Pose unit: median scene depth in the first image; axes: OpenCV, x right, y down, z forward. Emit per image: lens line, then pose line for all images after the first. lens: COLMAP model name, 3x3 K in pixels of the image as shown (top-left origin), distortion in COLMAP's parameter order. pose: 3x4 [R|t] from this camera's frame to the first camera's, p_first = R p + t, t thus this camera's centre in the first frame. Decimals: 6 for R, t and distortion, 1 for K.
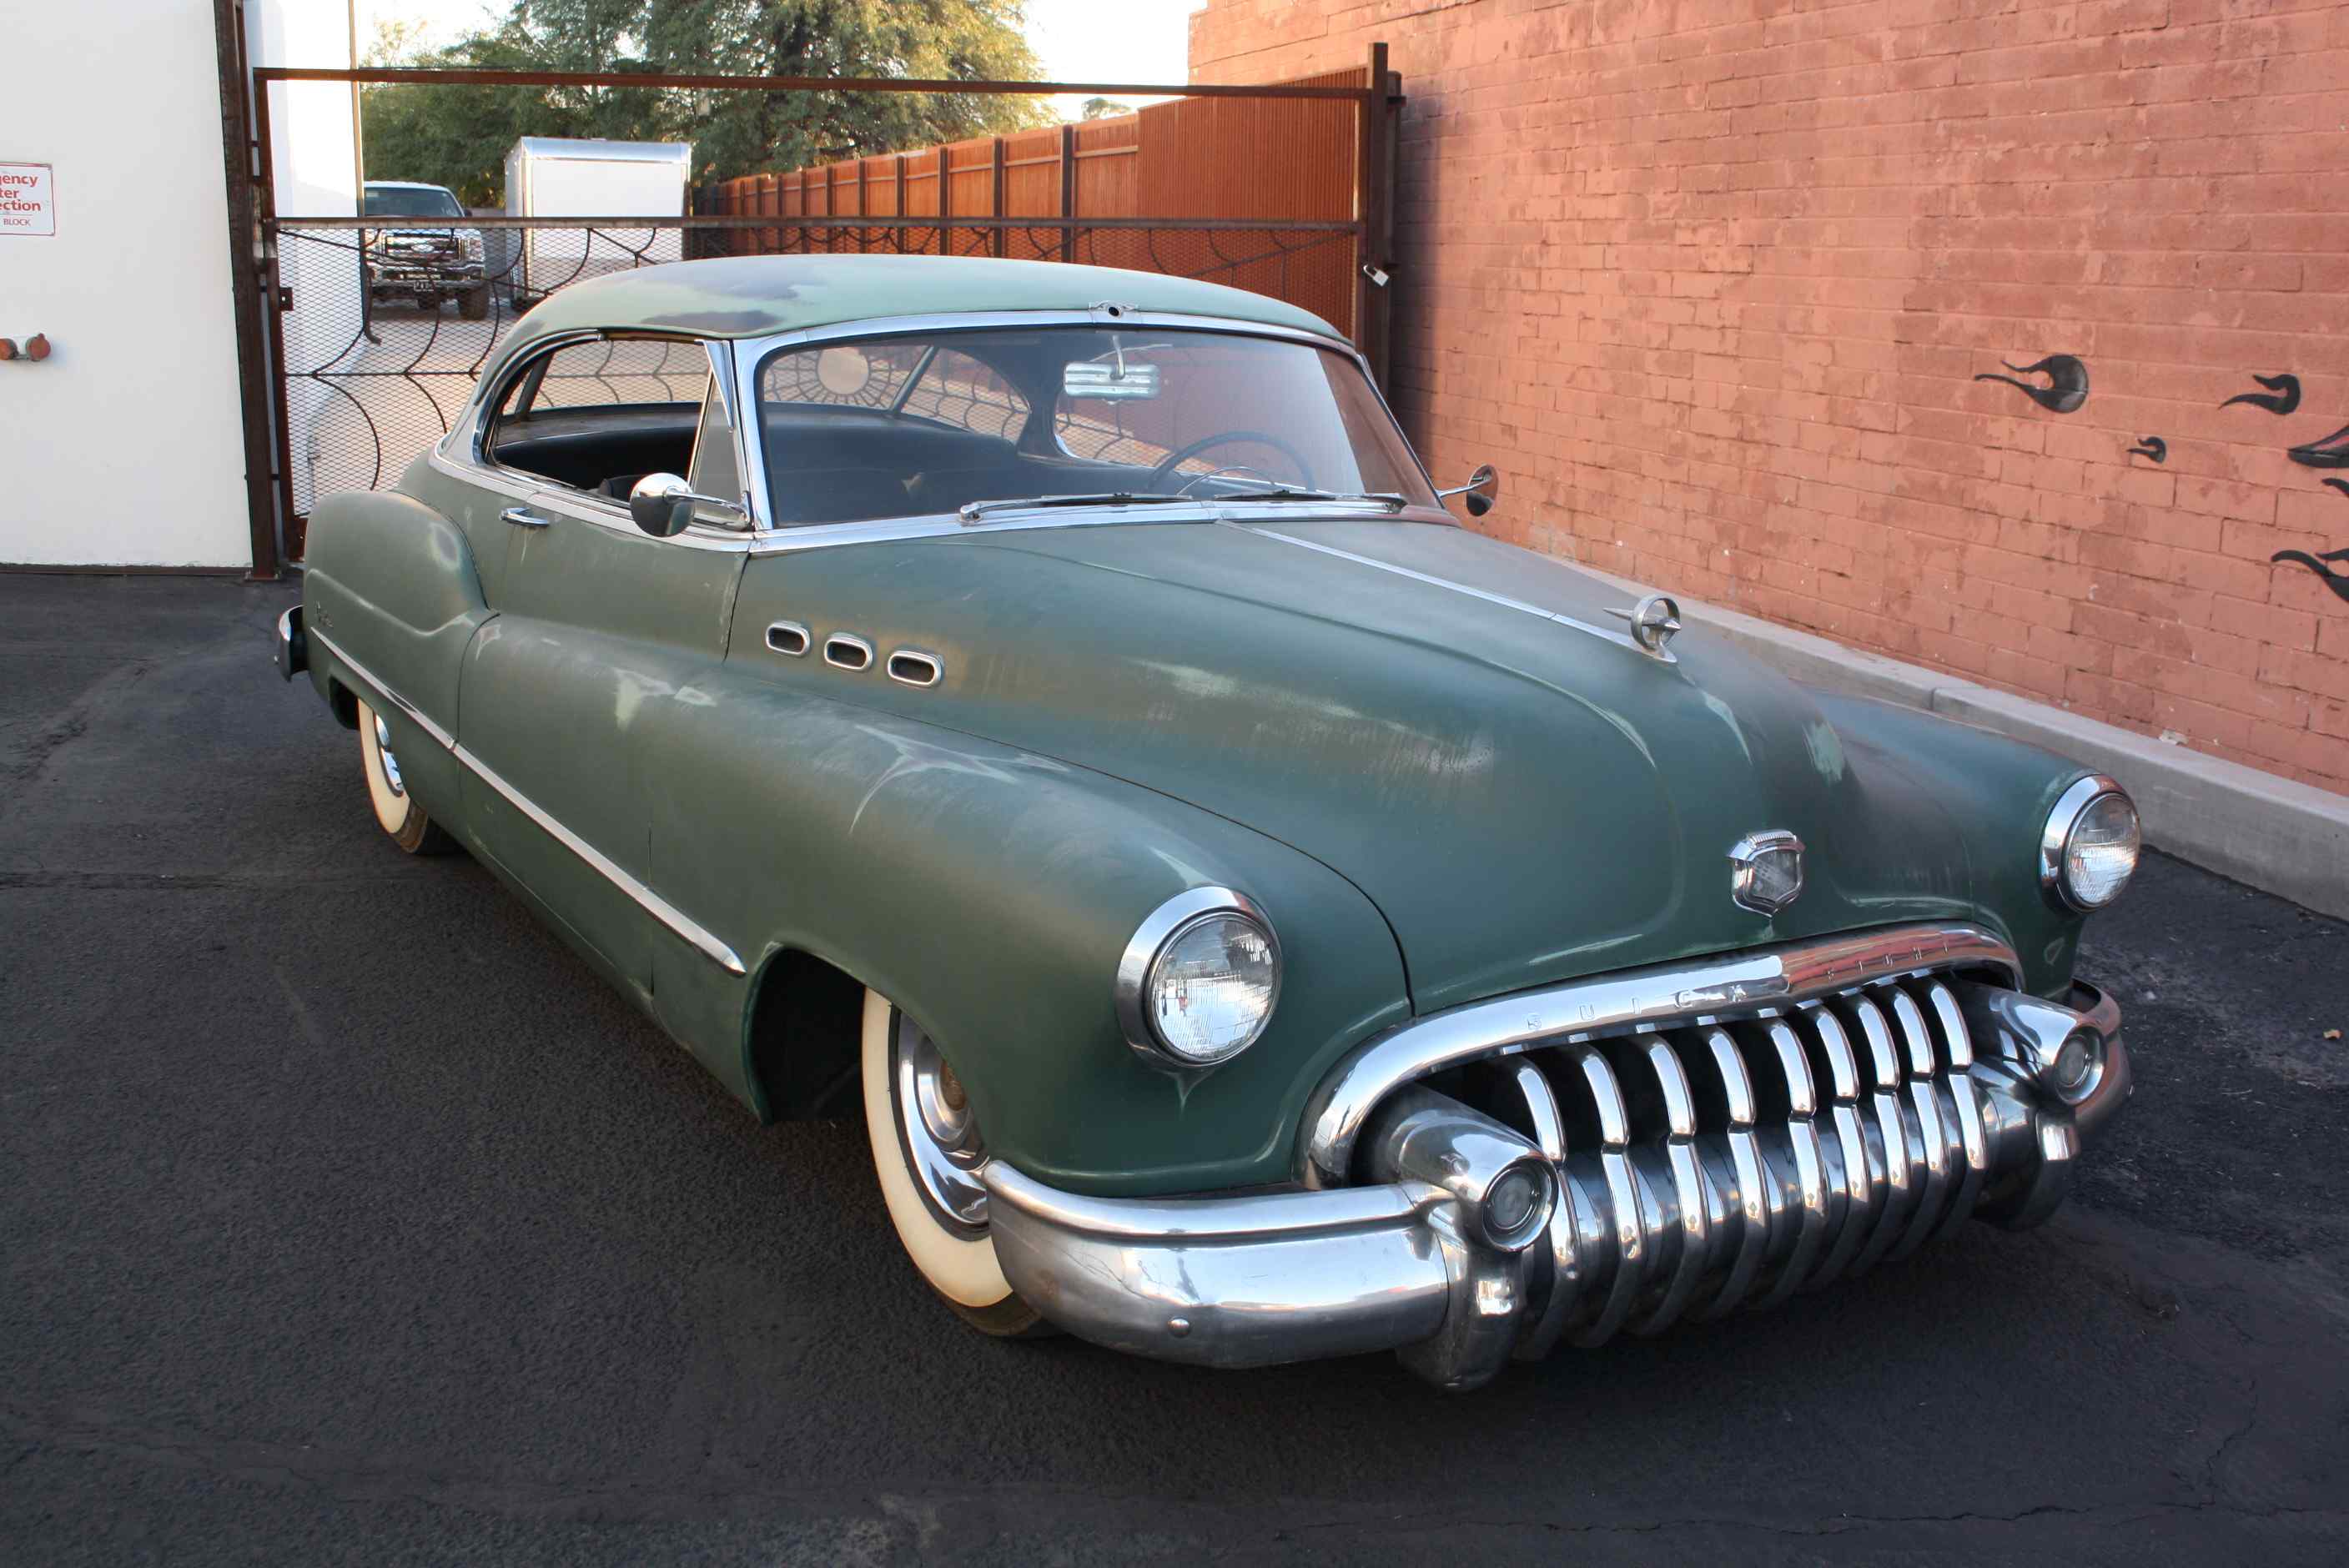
lens RADIAL K [[2362.7, 0, 1198.1], [0, 2362.7, 804.9], [0, 0, 1]] dist [-0.080916, 0.000000]
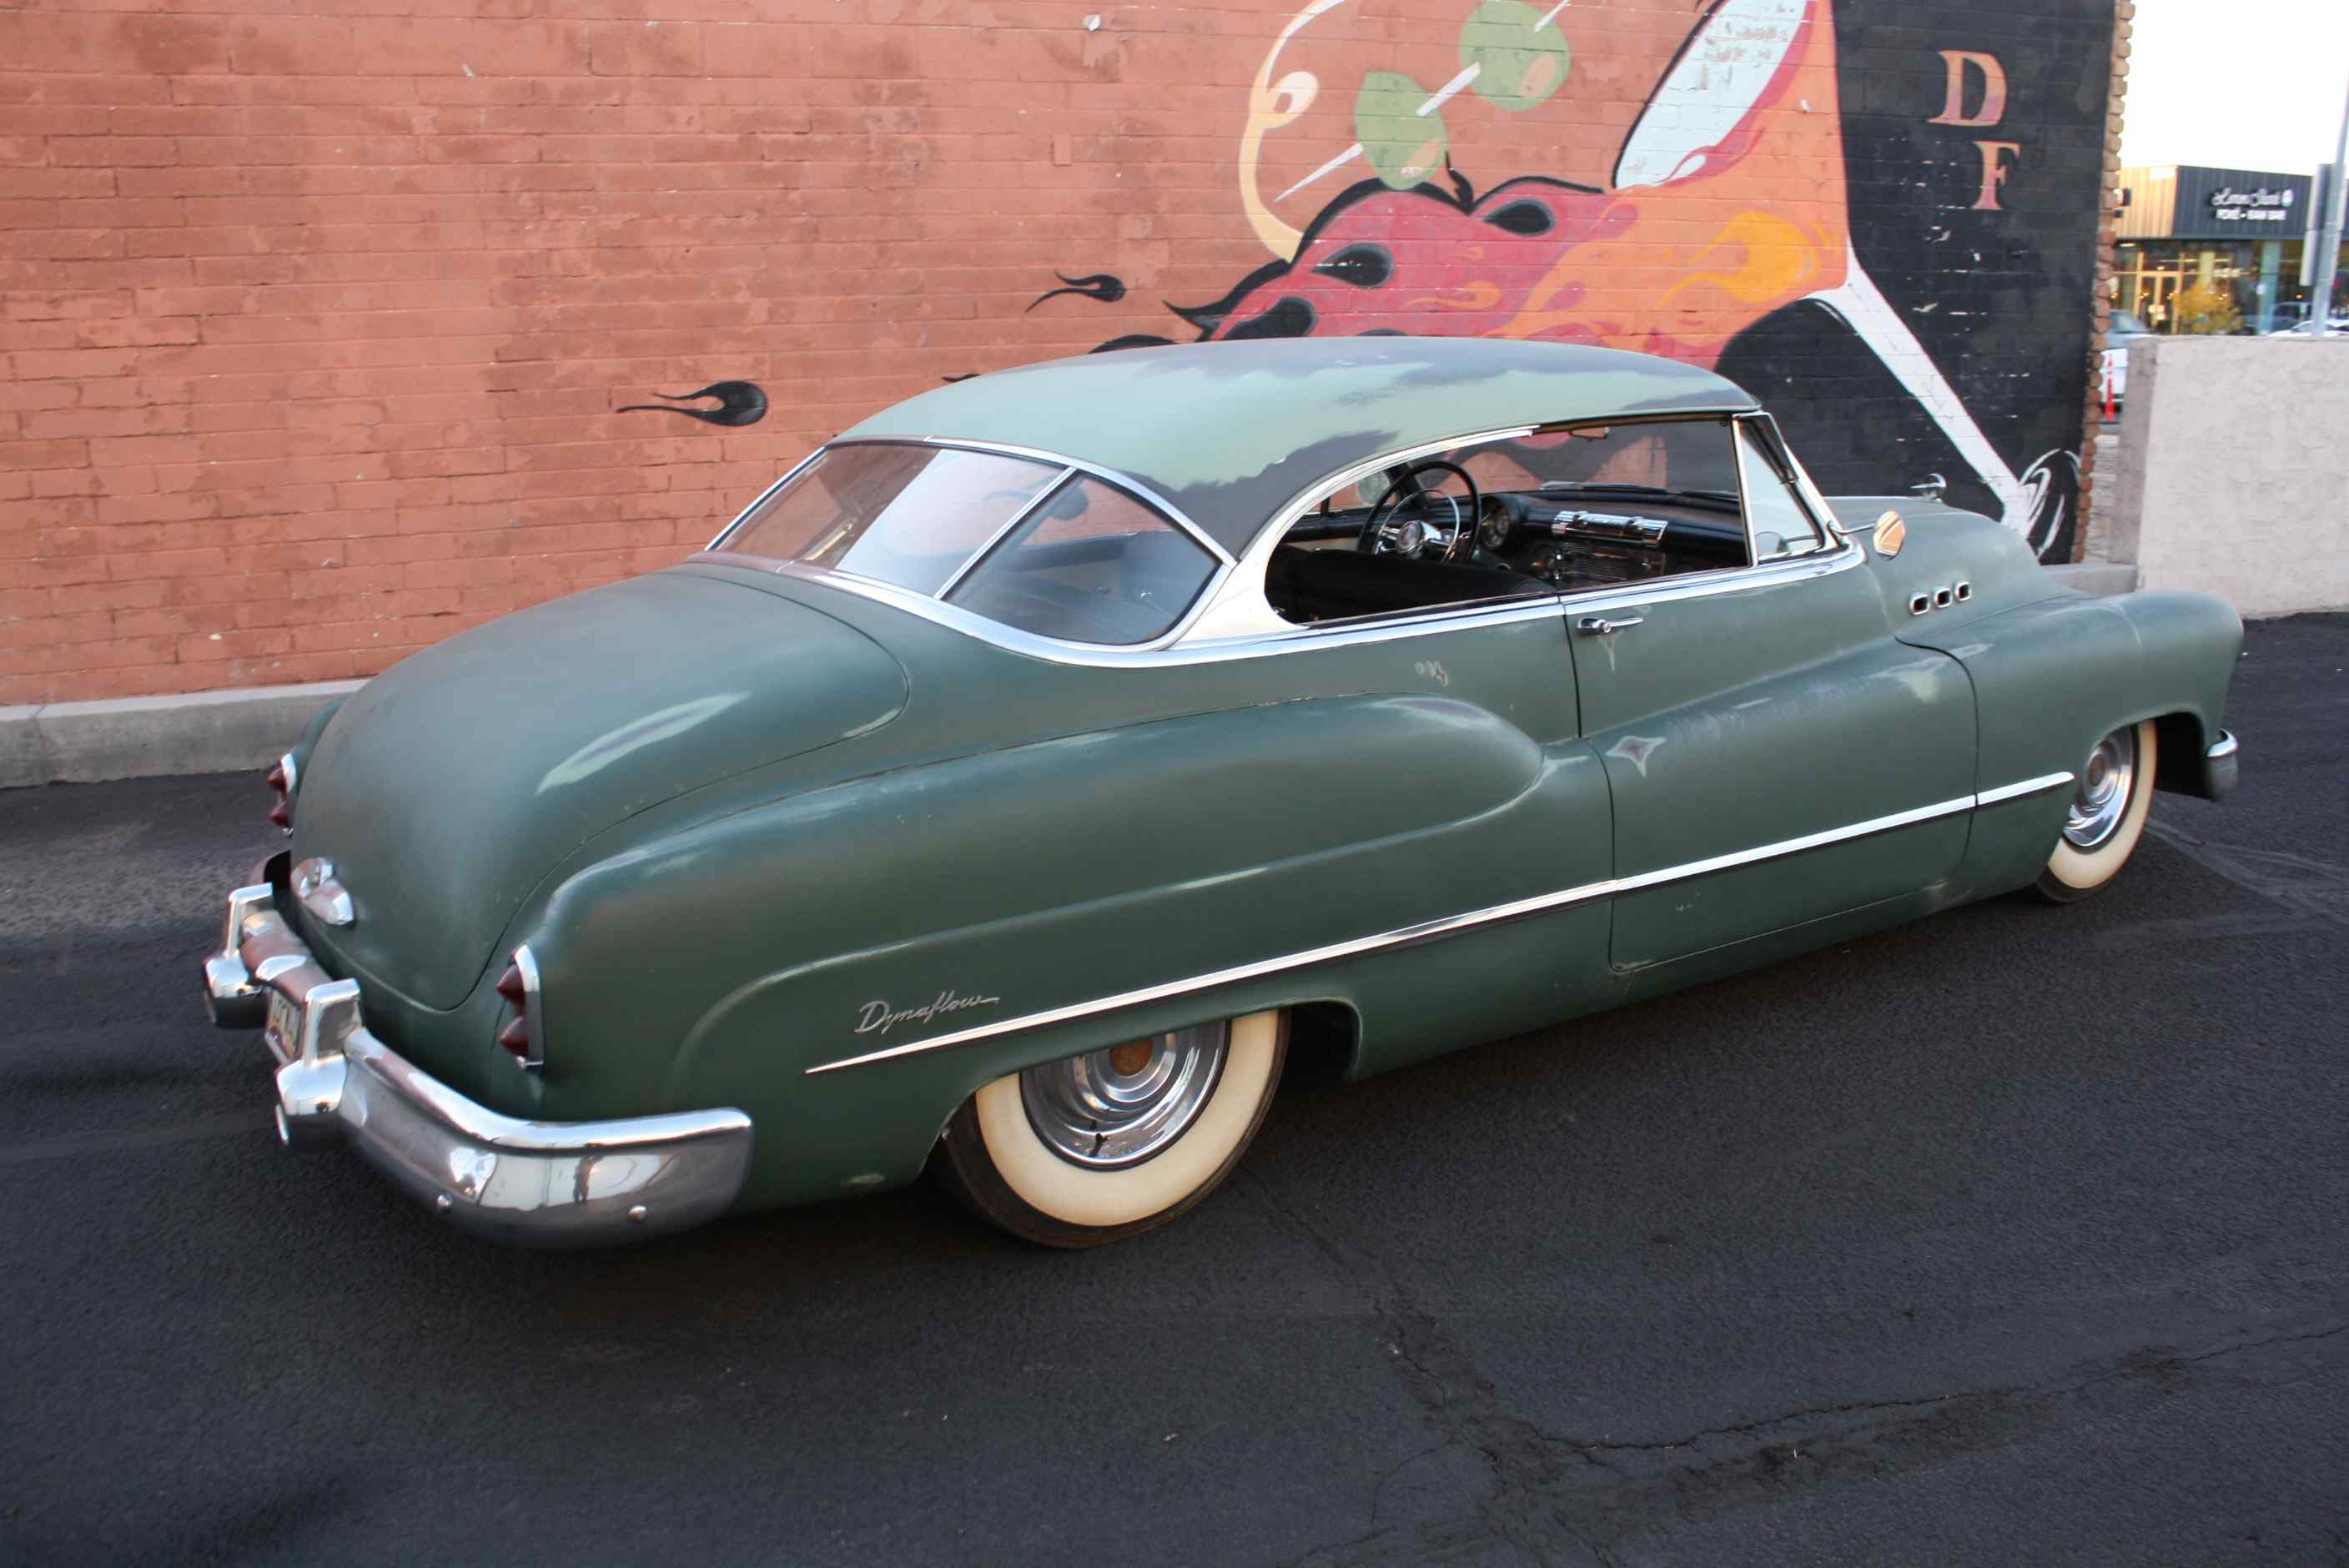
lens RADIAL K [[1981.9, 0, 1184.2], [0, 1981.9, 798.3], [0, 0, 1]] dist [-0.161505, 0.138324]
pose [[-0.064790, -0.270228, 0.960614, -0.767461], [0.234145, 0.931646, 0.277872, -0.230026], [-0.970041, 0.242926, 0.002911, 0.850447]]
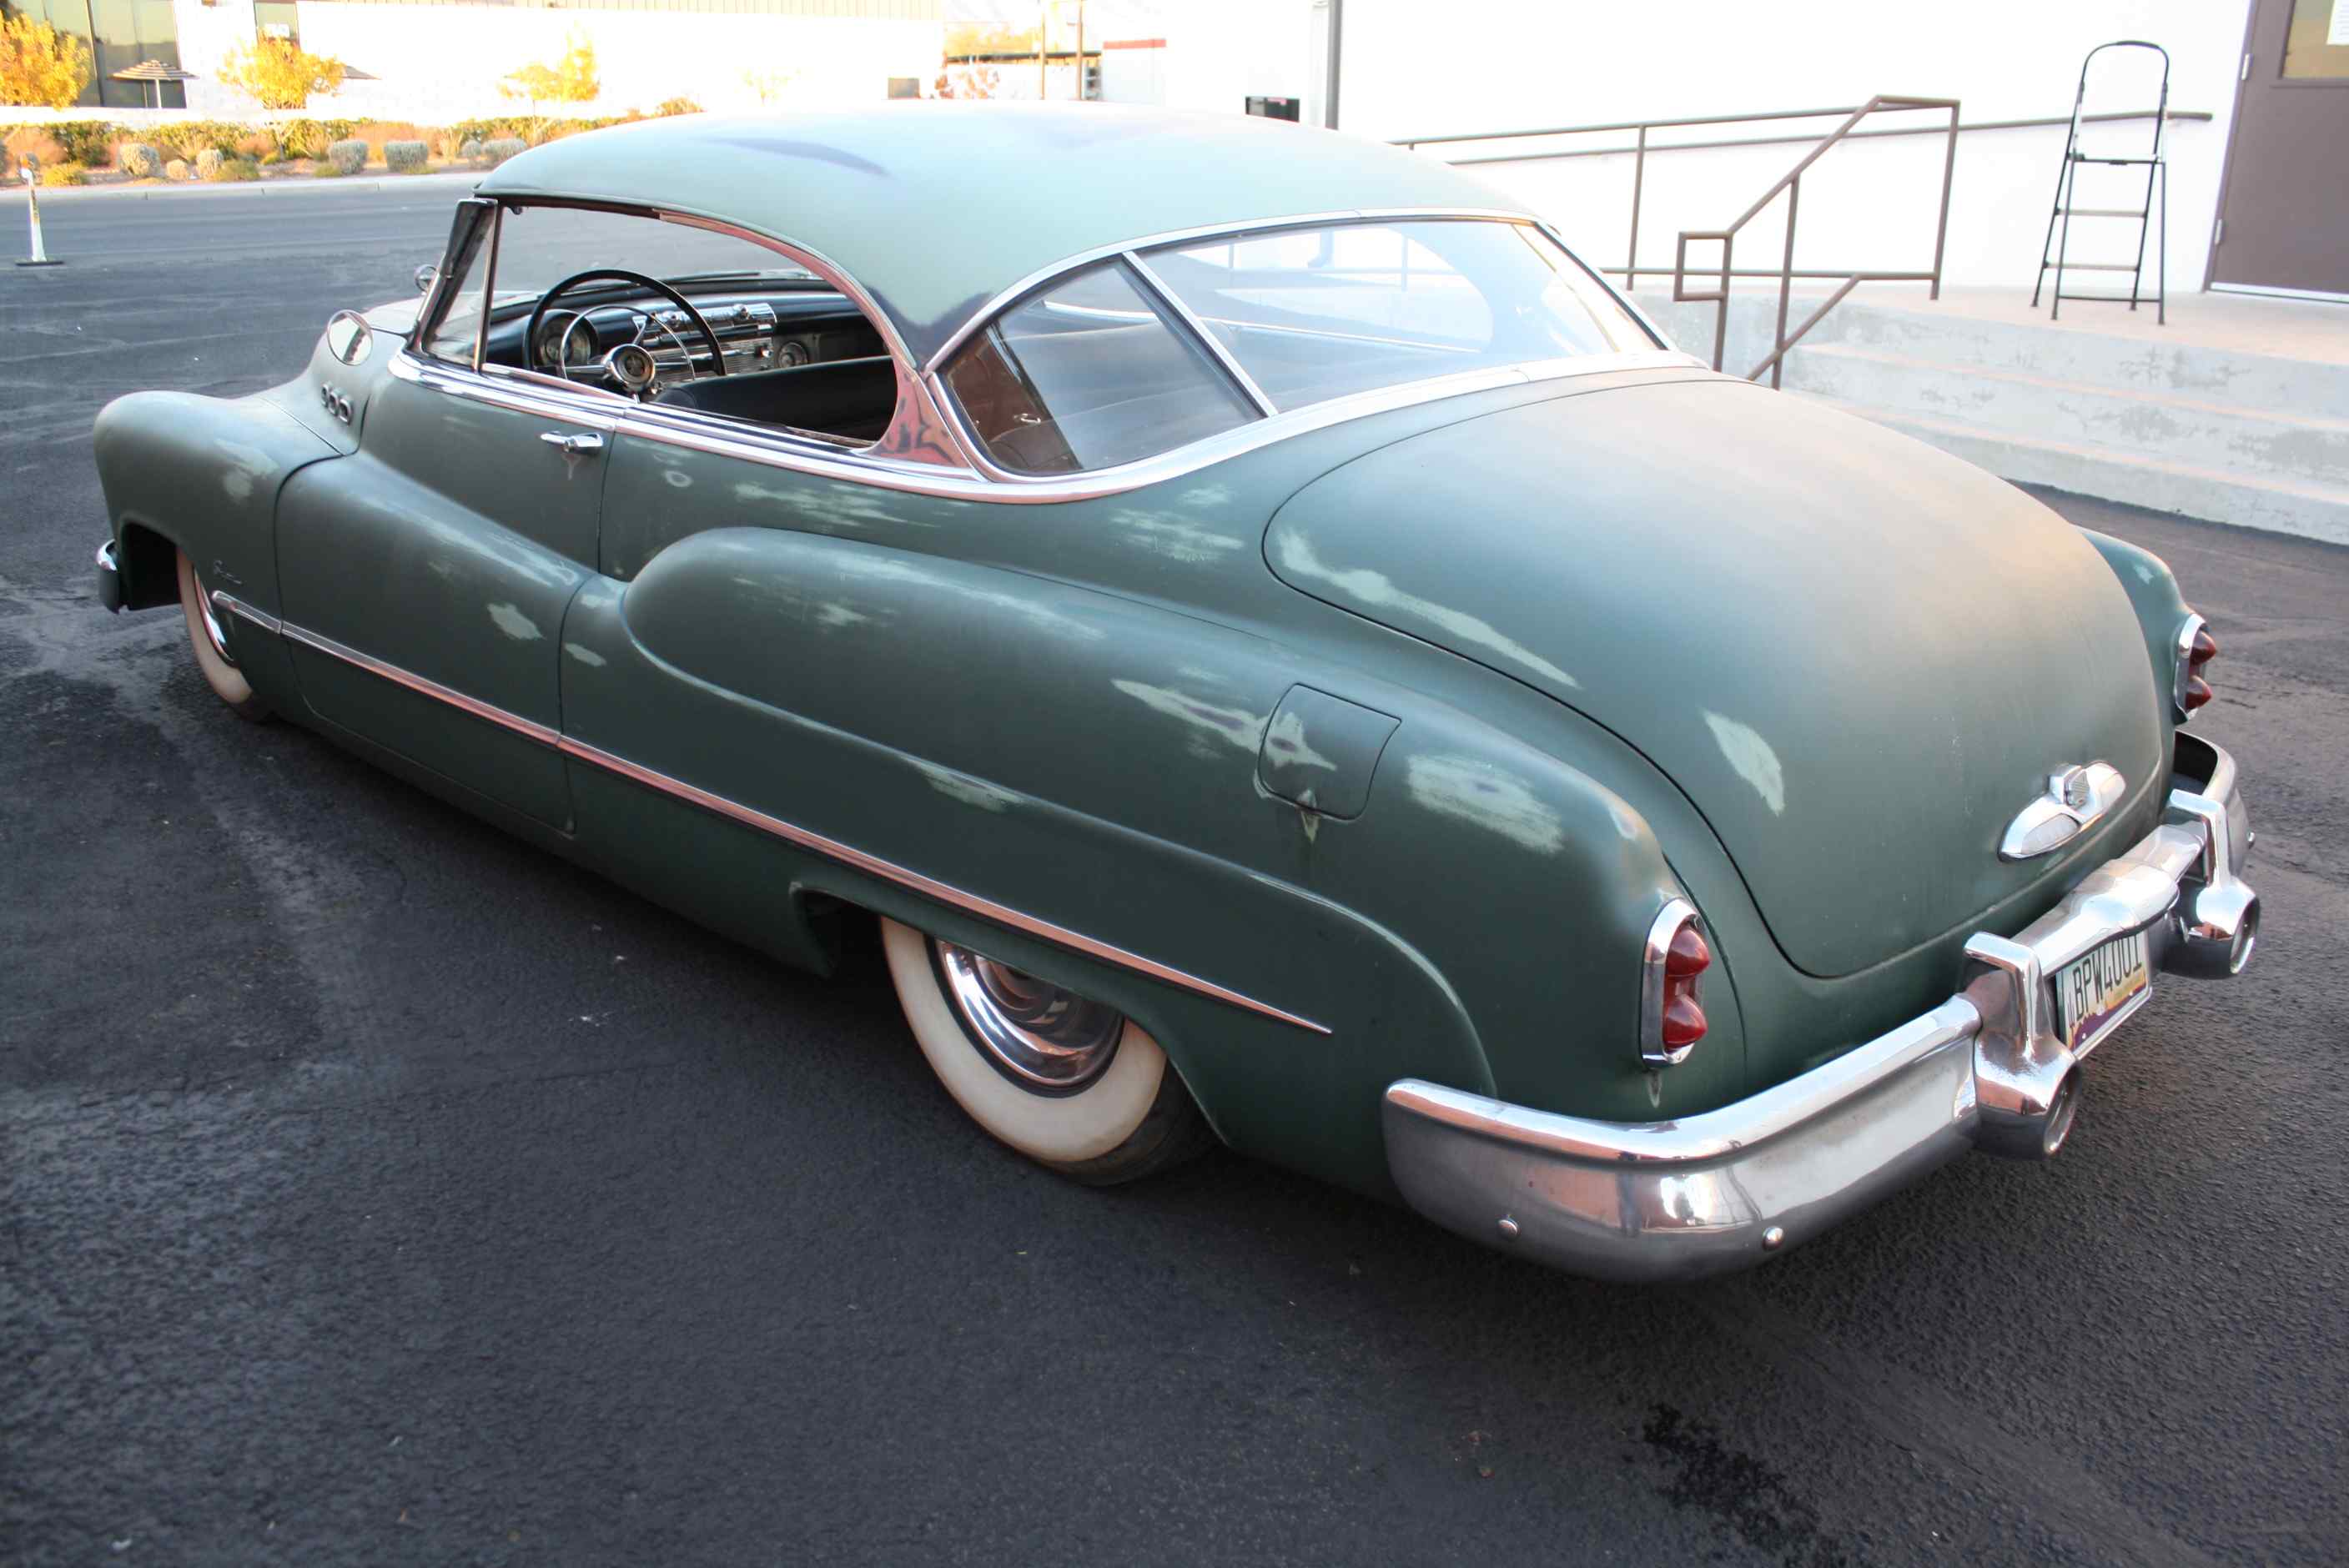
lens RADIAL K [[1960.3, 0, 1207.9], [0, 1960.3, 786.6], [0, 0, 1]] dist [-0.157104, 0.127966]
pose [[-0.964250, 0.048966, -0.260432, -0.005211], [-0.096708, 0.849974, 0.517872, -0.305637], [0.246718, 0.524544, -0.814852, 1.344831]]
